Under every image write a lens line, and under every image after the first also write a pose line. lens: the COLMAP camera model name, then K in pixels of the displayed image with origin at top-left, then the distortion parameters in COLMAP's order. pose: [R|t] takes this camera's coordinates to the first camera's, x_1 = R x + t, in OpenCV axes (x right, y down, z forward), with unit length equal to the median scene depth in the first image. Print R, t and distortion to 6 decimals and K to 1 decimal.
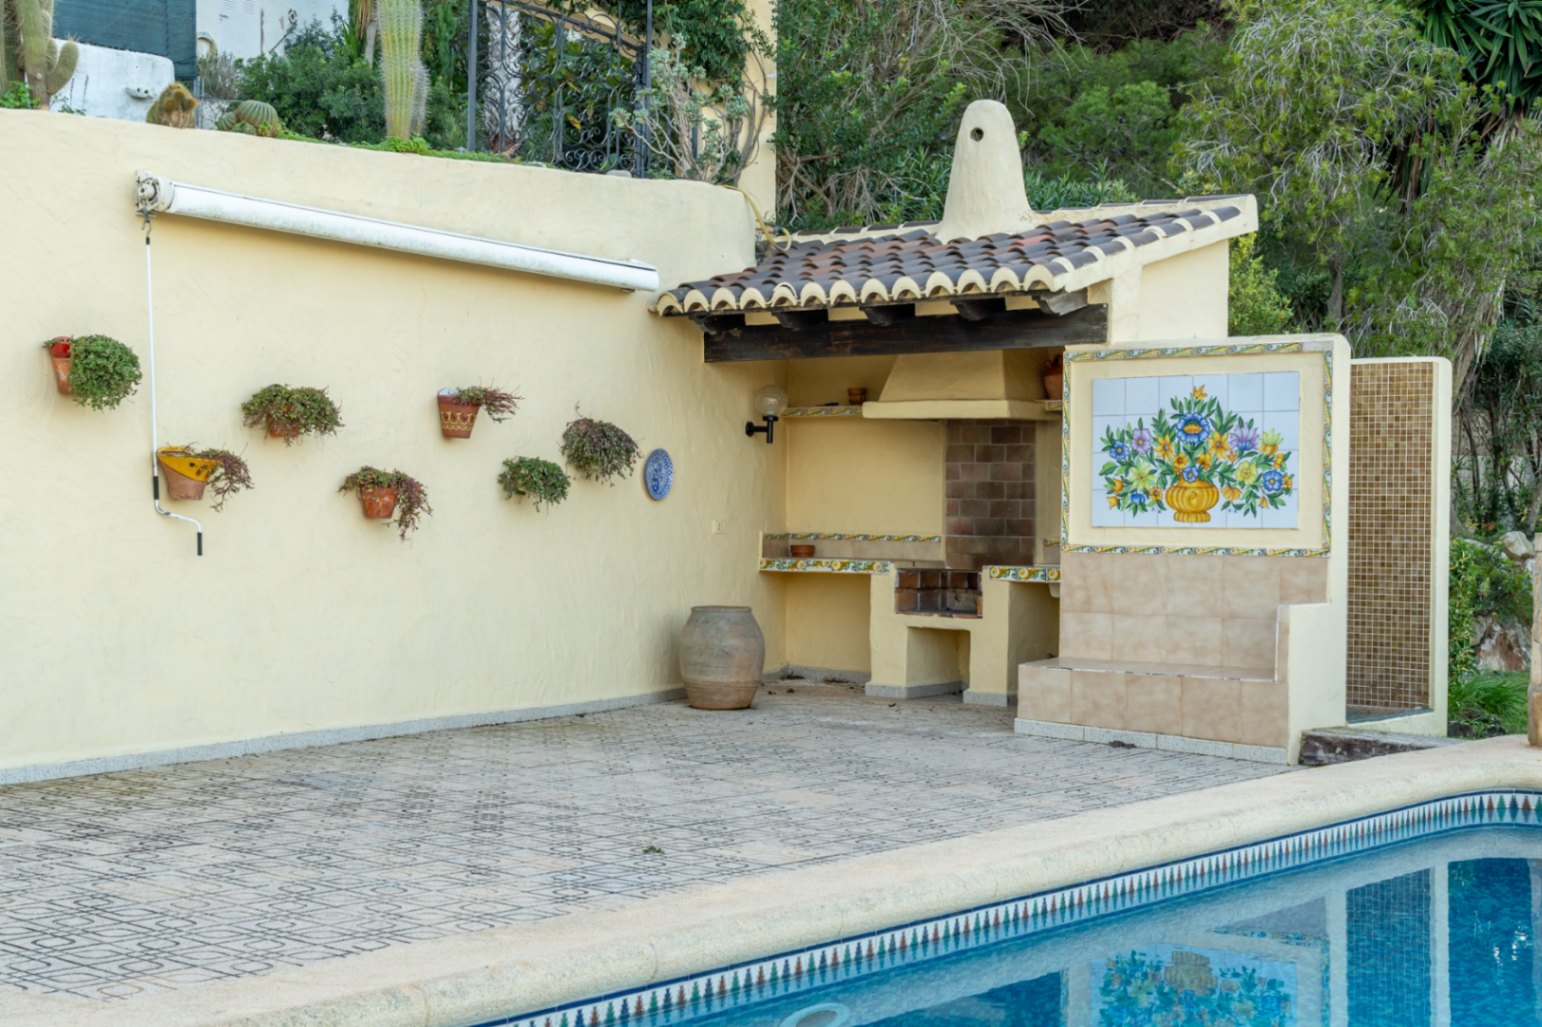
lens RADIAL K [[2264.5, 0, 763.9], [0, 2264.5, 514.9], [0, 0, 1]] dist [0.034073, 0.000000]
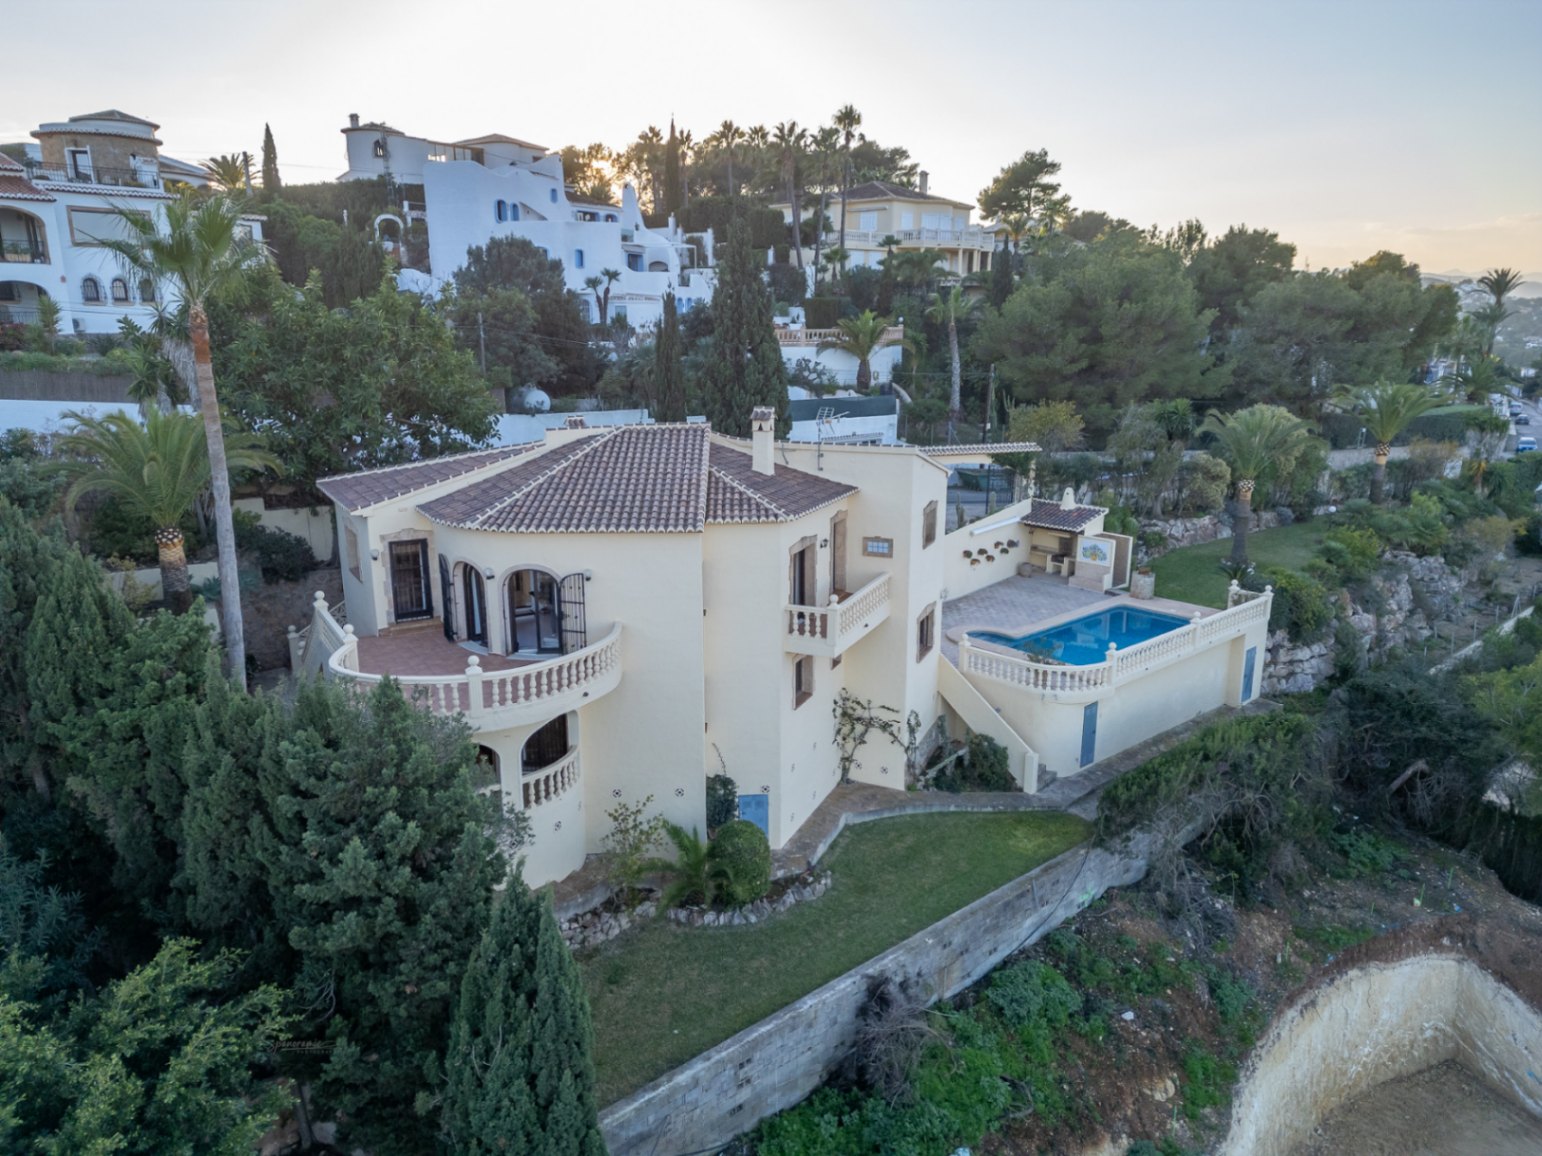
lens RADIAL K [[1084.0, 0, 771.1], [0, 1084.0, 575.6], [0, 0, 1]] dist [0.085086, -0.075779]
pose [[0.989452, 0.033268, -0.140987, -0.362625], [0.001447, 0.970952, 0.239269, -0.818638], [0.144852, -0.236949, 0.960663, -2.676240]]
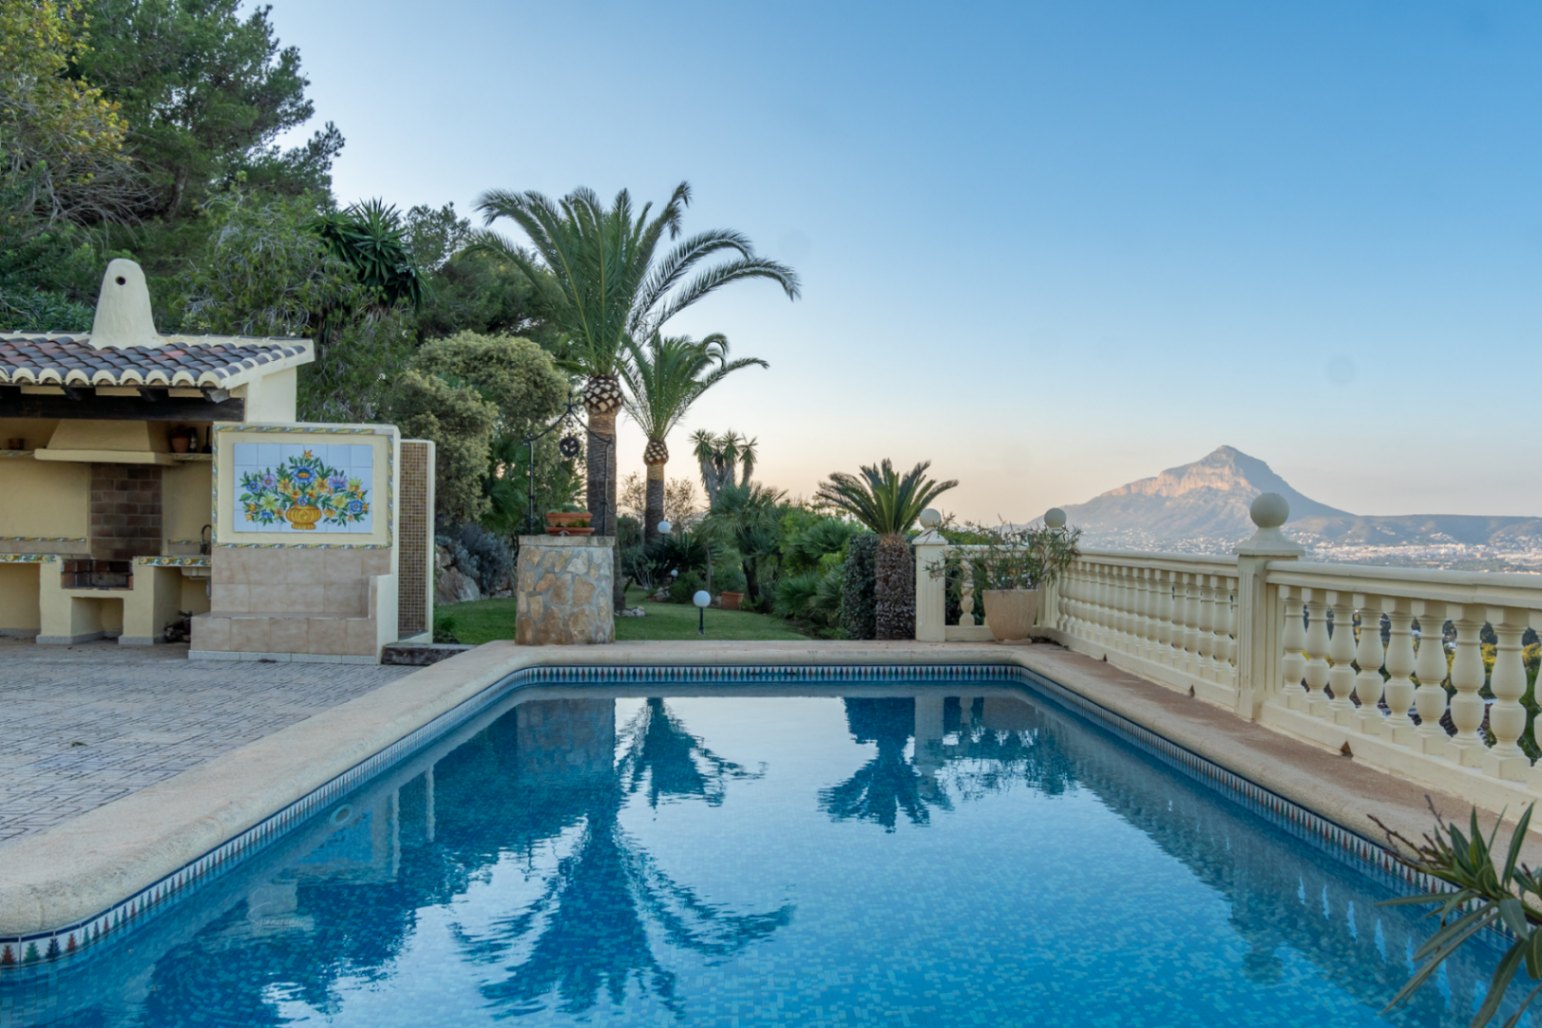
lens RADIAL K [[1257.4, 0, 881.8], [0, 1257.4, 553.3], [0, 0, 1]] dist [-0.016084, 0.015939]
pose [[0.704614, -0.010863, 0.709507, -0.172976], [-0.004879, 0.999785, 0.020152, 0.000006], [-0.709574, -0.017661, 0.704410, 0.017321]]
